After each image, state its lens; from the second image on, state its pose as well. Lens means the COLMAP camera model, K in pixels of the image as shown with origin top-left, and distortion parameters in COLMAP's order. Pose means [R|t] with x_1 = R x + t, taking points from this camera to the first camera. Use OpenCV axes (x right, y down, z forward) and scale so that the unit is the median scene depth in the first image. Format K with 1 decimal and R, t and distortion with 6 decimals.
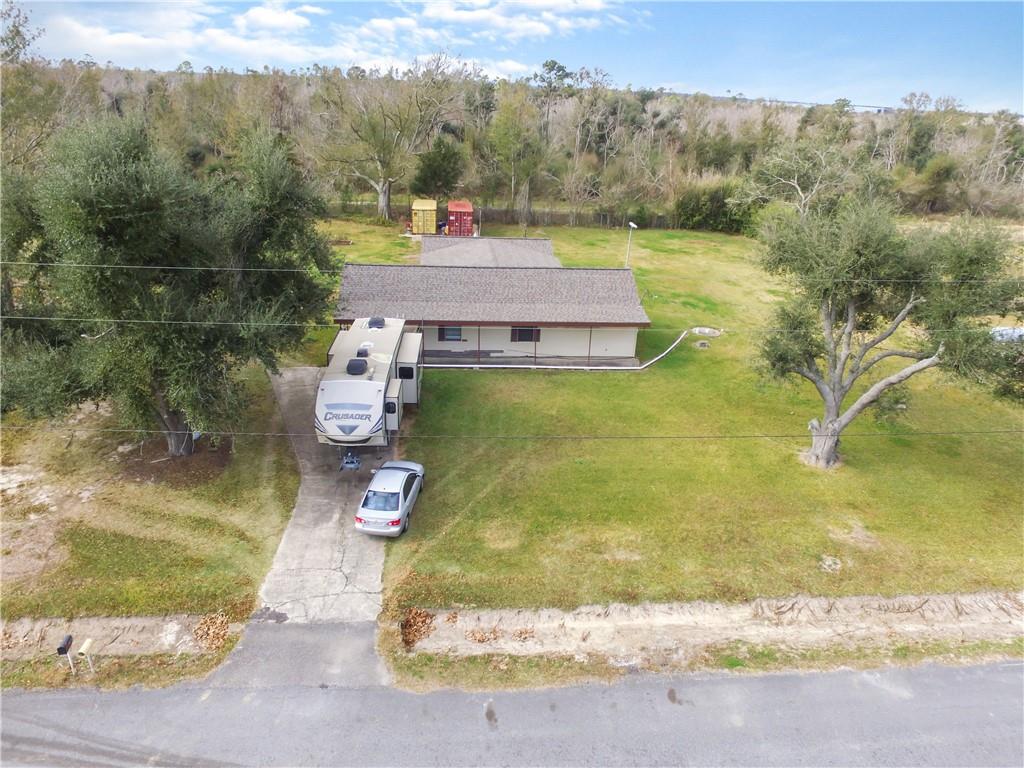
lens RADIAL K [[691.0, 0, 512.0], [0, 691.0, 384.0], [0, 0, 1]] dist [-0.126605, 0.091913]
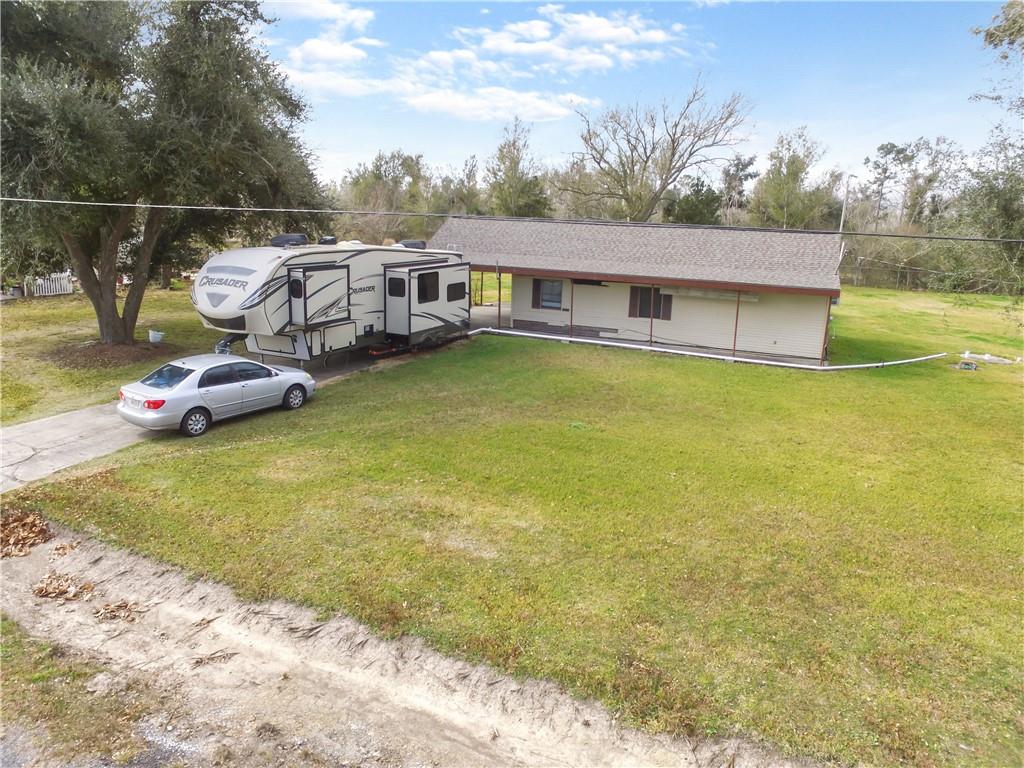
lens RADIAL K [[691.0, 0, 512.0], [0, 691.0, 384.0], [0, 0, 1]] dist [-0.126605, 0.091913]
pose [[0.879645, 0.100304, -0.464935, 0.385760], [-0.184482, 0.972937, -0.139137, 0.211167], [0.438397, 0.208163, 0.874343, 0.624595]]
